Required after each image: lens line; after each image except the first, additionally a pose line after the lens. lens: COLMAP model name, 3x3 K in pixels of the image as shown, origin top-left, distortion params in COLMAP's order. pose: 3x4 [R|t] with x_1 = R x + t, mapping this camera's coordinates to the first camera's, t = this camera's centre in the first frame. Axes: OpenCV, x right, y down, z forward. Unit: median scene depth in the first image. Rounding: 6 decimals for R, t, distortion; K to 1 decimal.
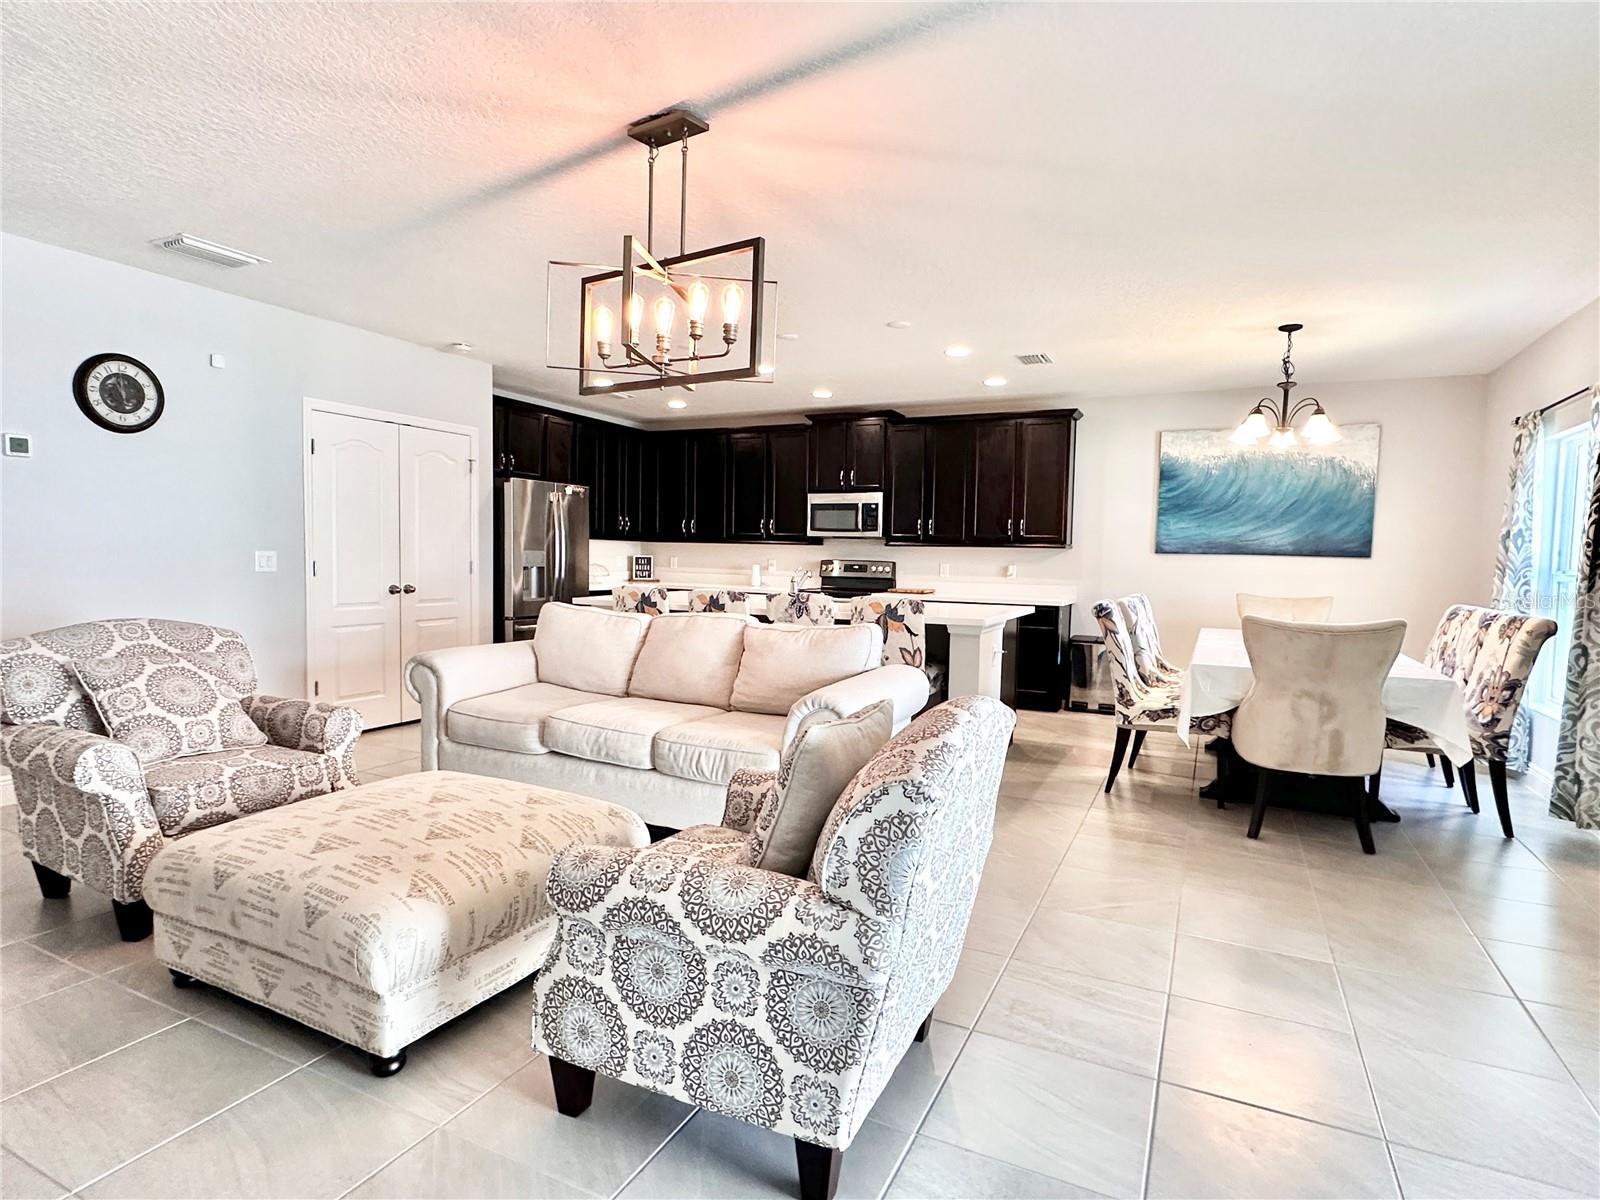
lens RADIAL K [[850.7, 0, 804.3], [0, 850.7, 607.6], [0, 0, 1]] dist [-0.004312, 0.004081]
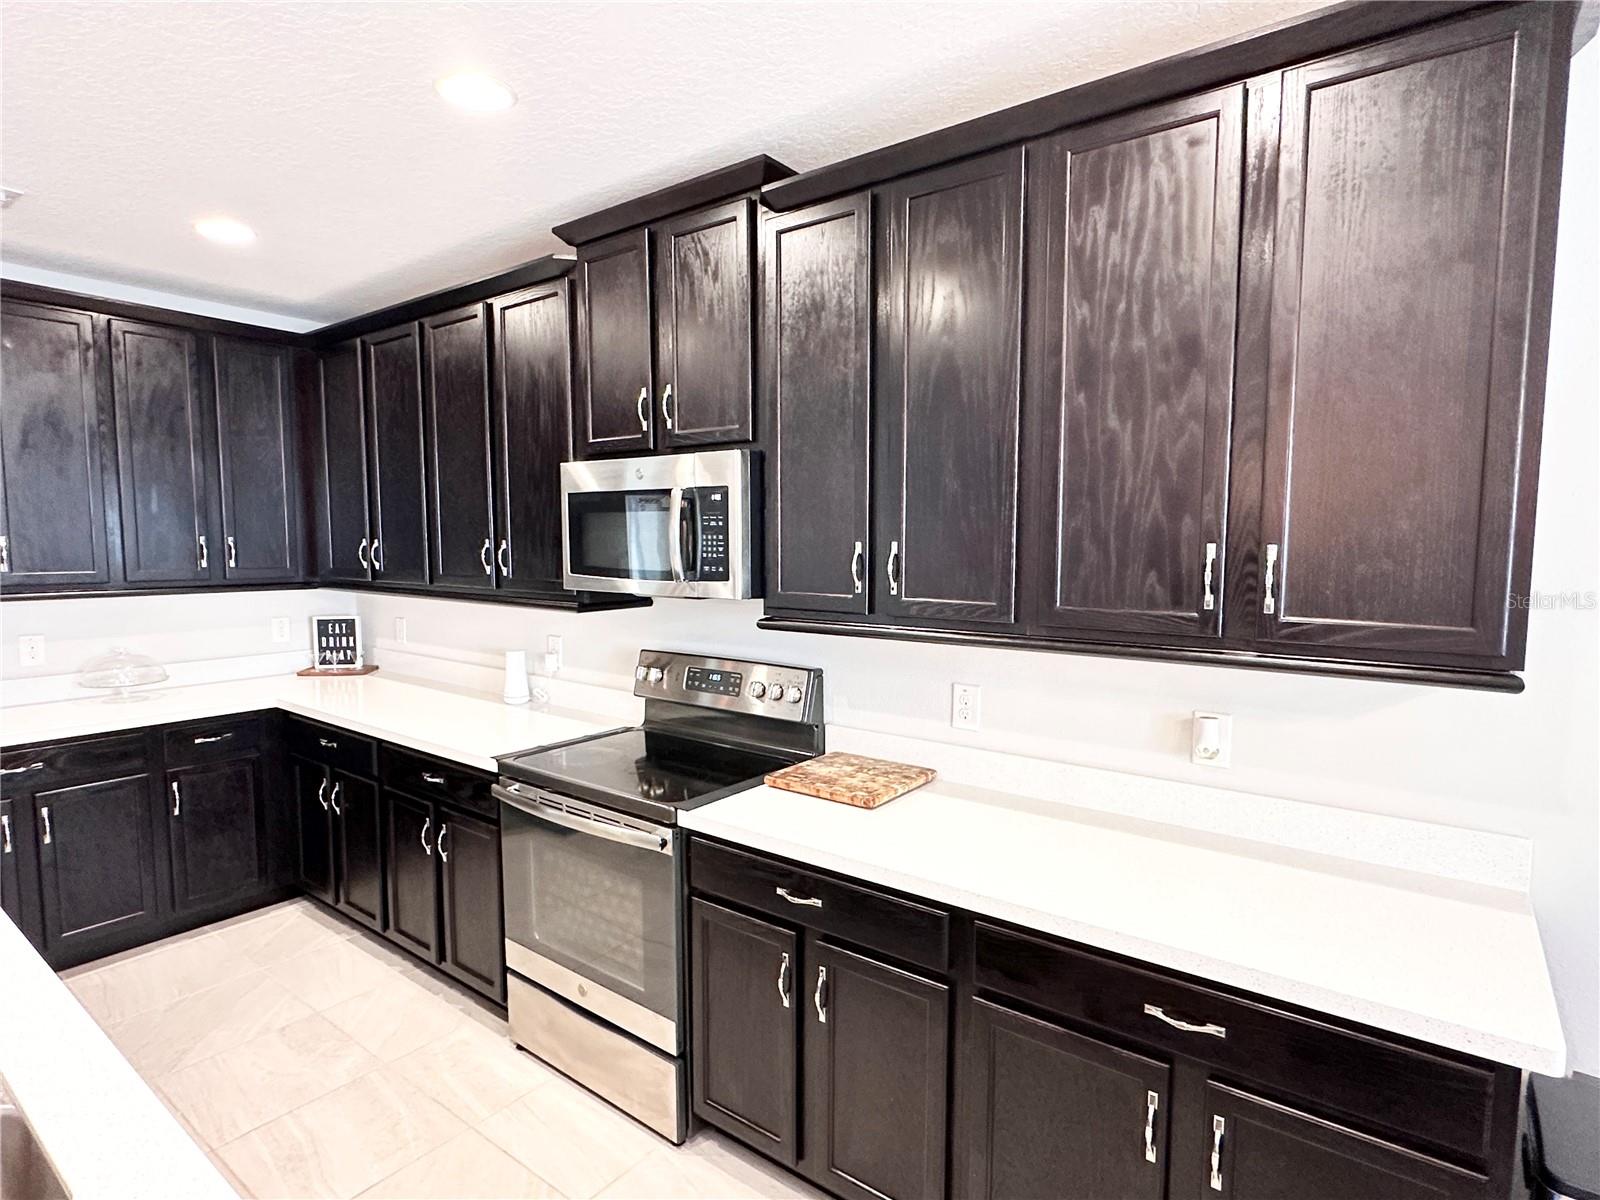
lens RADIAL K [[850.7, 0, 800.3], [0, 850.7, 612.6], [0, 0, 1]] dist [-0.004312, 0.004081]
pose [[0.980585, -0.000982, -0.196094, 0.185271], [0.005880, 0.999685, 0.024400, -0.094421], [0.196008, -0.025080, 0.980282, 0.783604]]
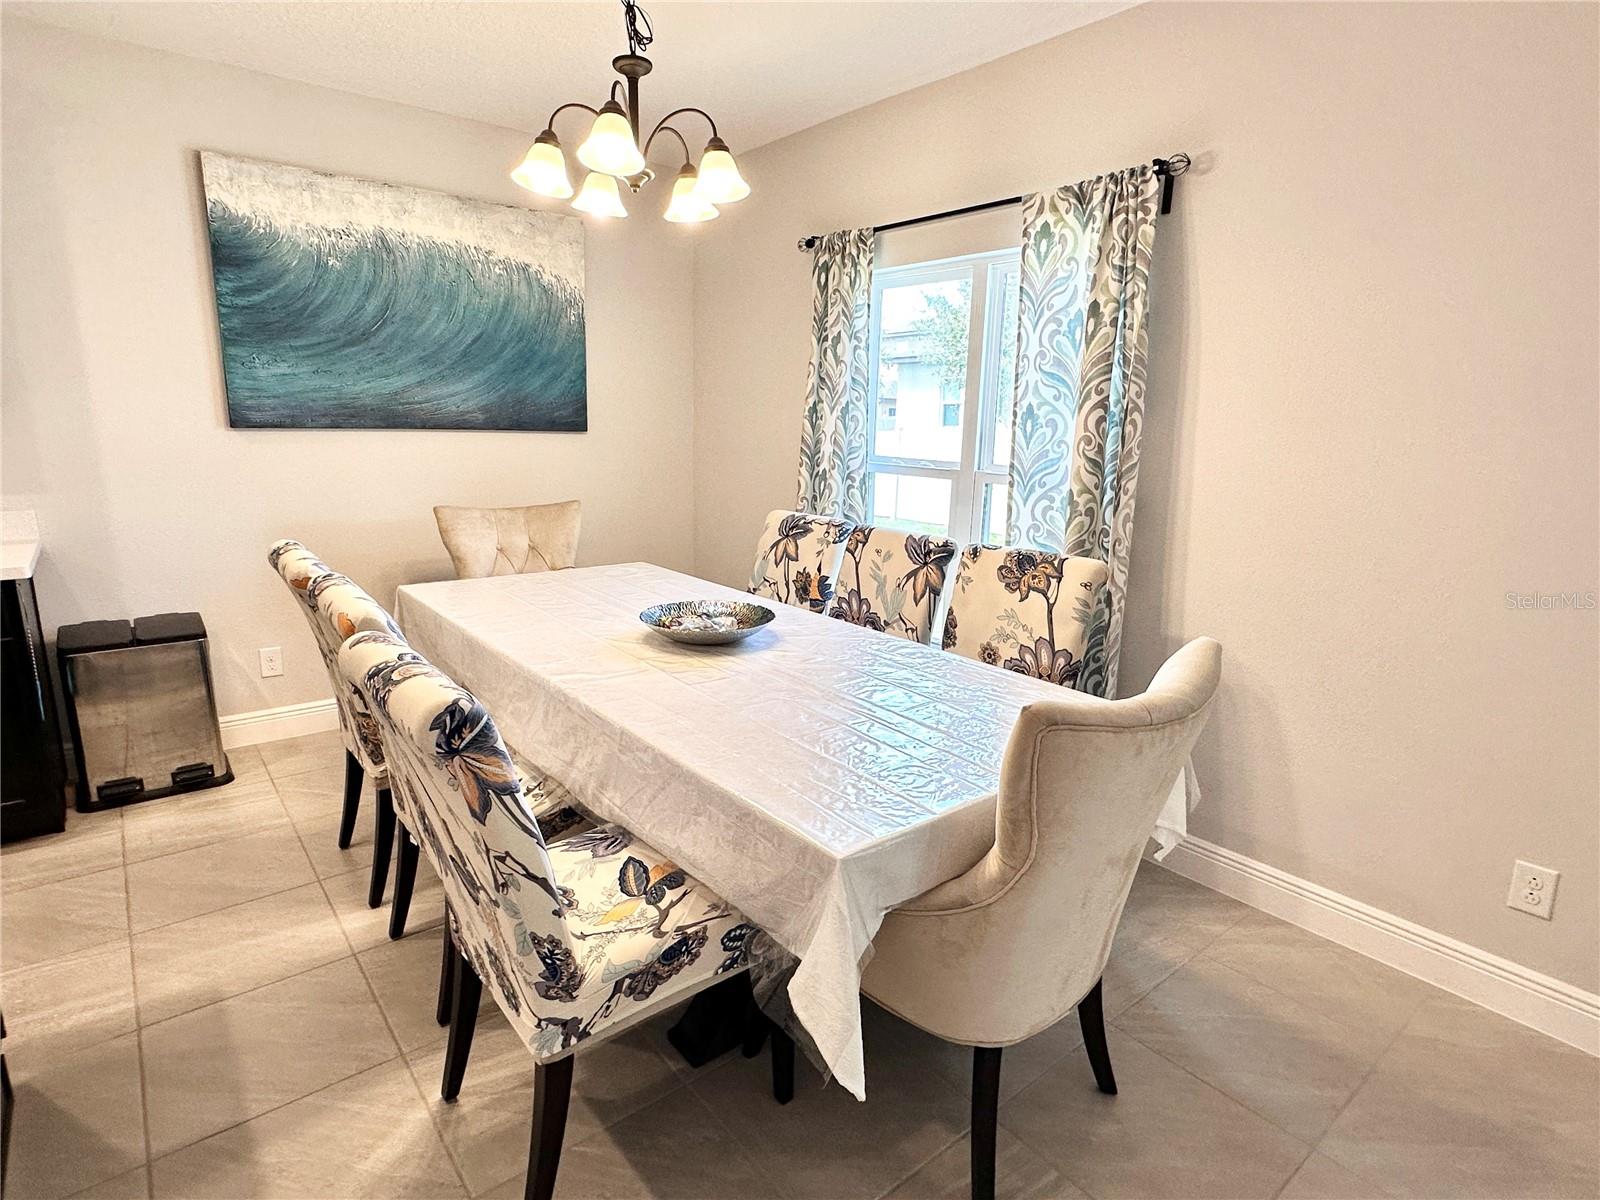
lens RADIAL K [[850.7, 0, 799.2], [0, 850.7, 609.3], [0, 0, 1]] dist [-0.004312, 0.004081]
pose [[0.423717, -0.212484, 0.880519, 0.108001], [0.039402, 0.975500, 0.216444, -0.055127], [-0.904937, -0.057017, 0.421708, 0.508397]]
